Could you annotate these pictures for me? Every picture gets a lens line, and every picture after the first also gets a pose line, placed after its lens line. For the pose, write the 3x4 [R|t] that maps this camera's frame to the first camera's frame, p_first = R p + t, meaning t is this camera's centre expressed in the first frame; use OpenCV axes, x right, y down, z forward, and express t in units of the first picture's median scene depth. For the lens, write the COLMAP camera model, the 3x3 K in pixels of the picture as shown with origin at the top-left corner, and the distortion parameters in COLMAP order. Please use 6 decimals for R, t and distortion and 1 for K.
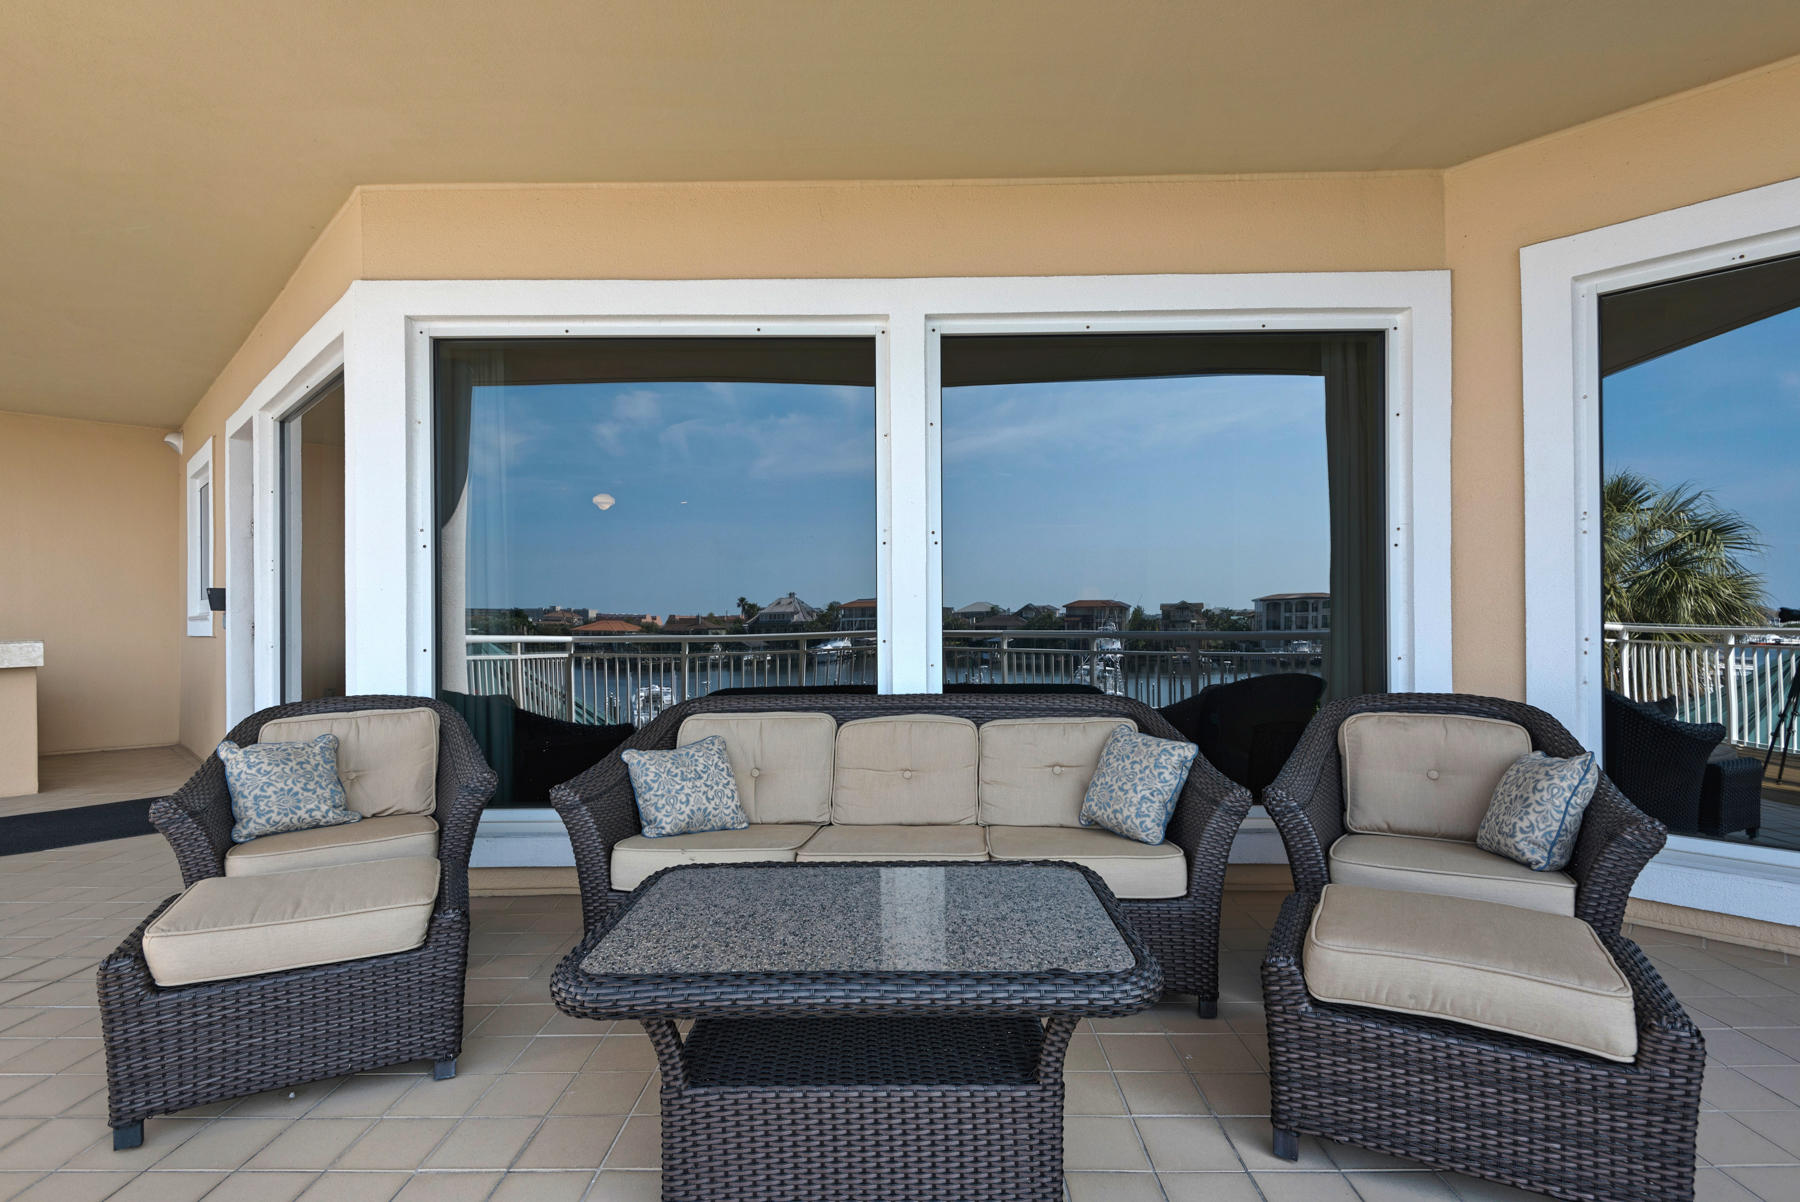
lens RADIAL K [[865.9, 0, 902.3], [0, 865.9, 609.1], [0, 0, 1]] dist [0.010842, -0.005791]
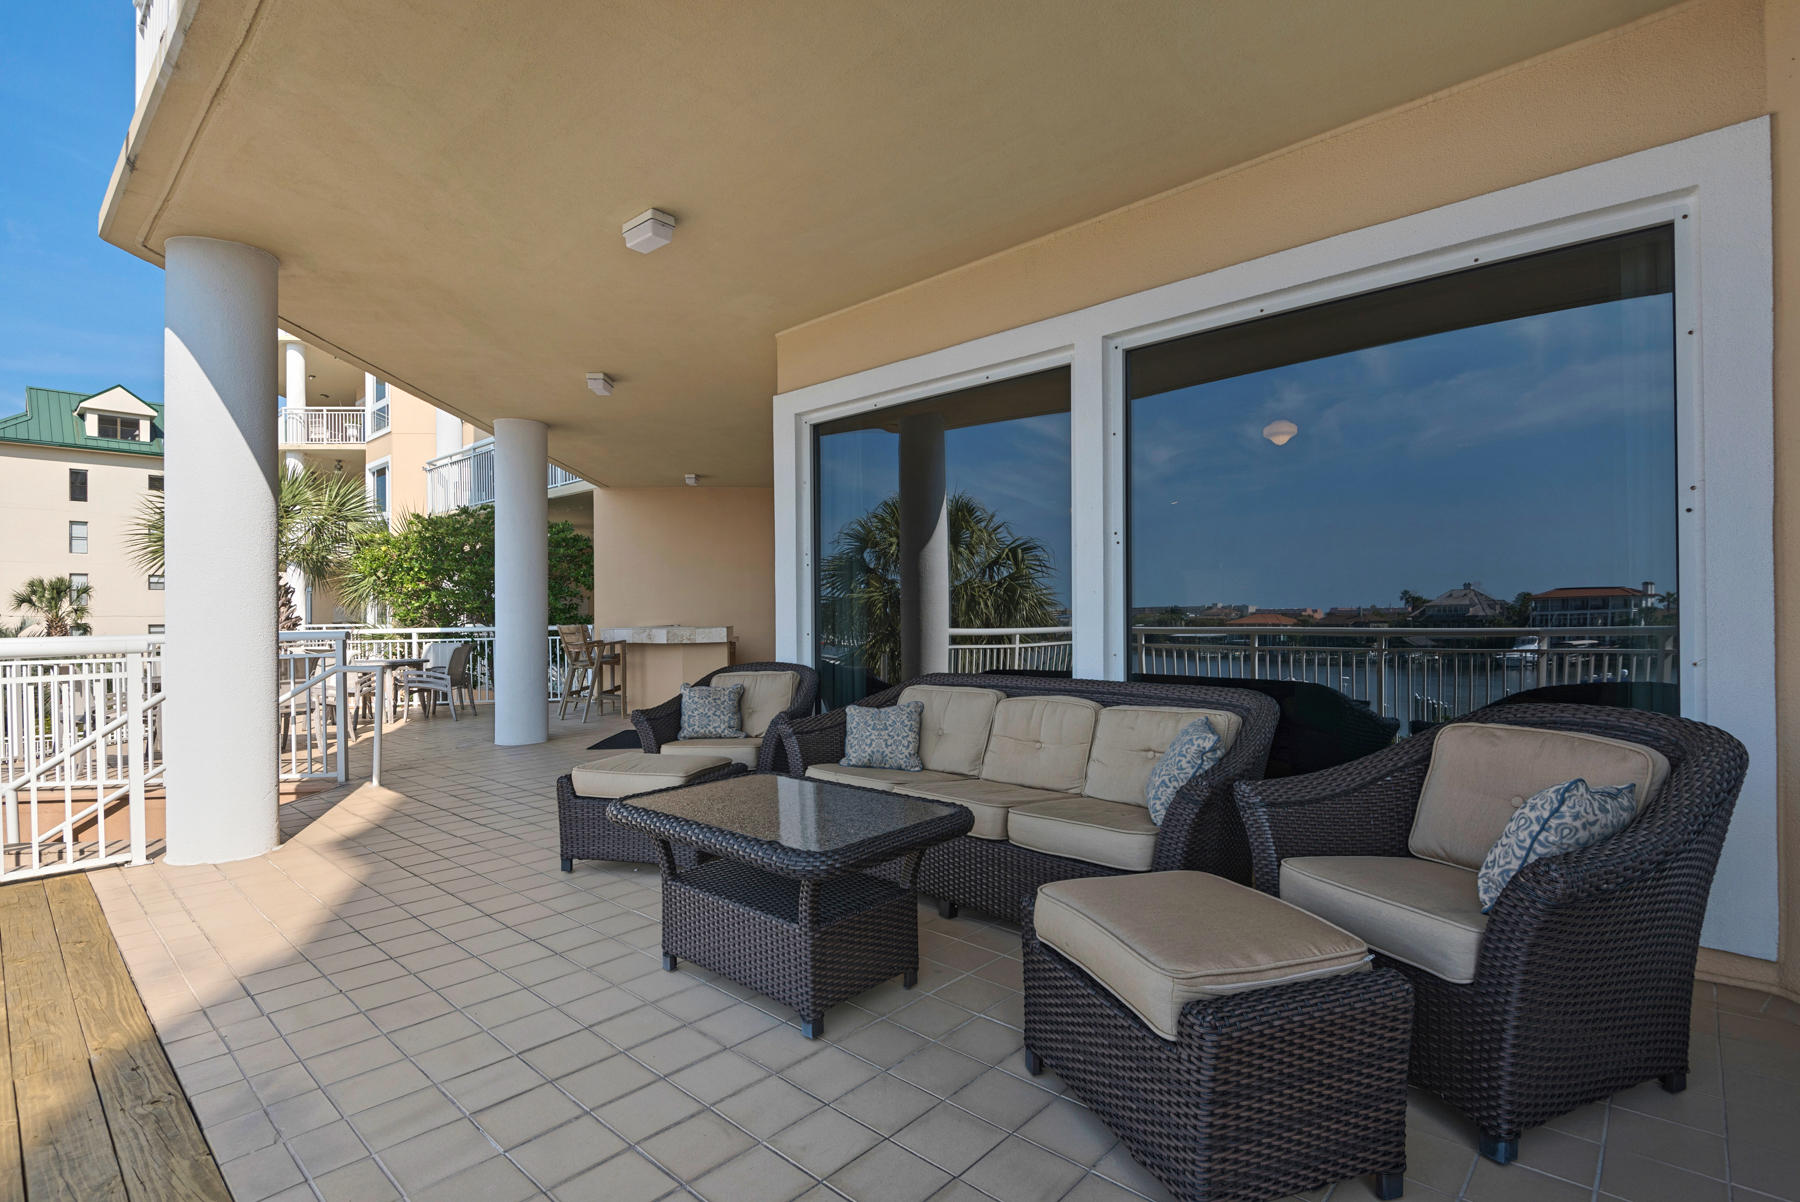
lens RADIAL K [[865.9, 0, 904.5], [0, 865.9, 605.0], [0, 0, 1]] dist [0.010842, -0.005791]
pose [[0.744000, -0.008019, -0.668132, 0.567581], [0.009207, 0.999956, -0.001749, 0.001750], [0.668116, -0.004850, 0.744041, 0.007392]]
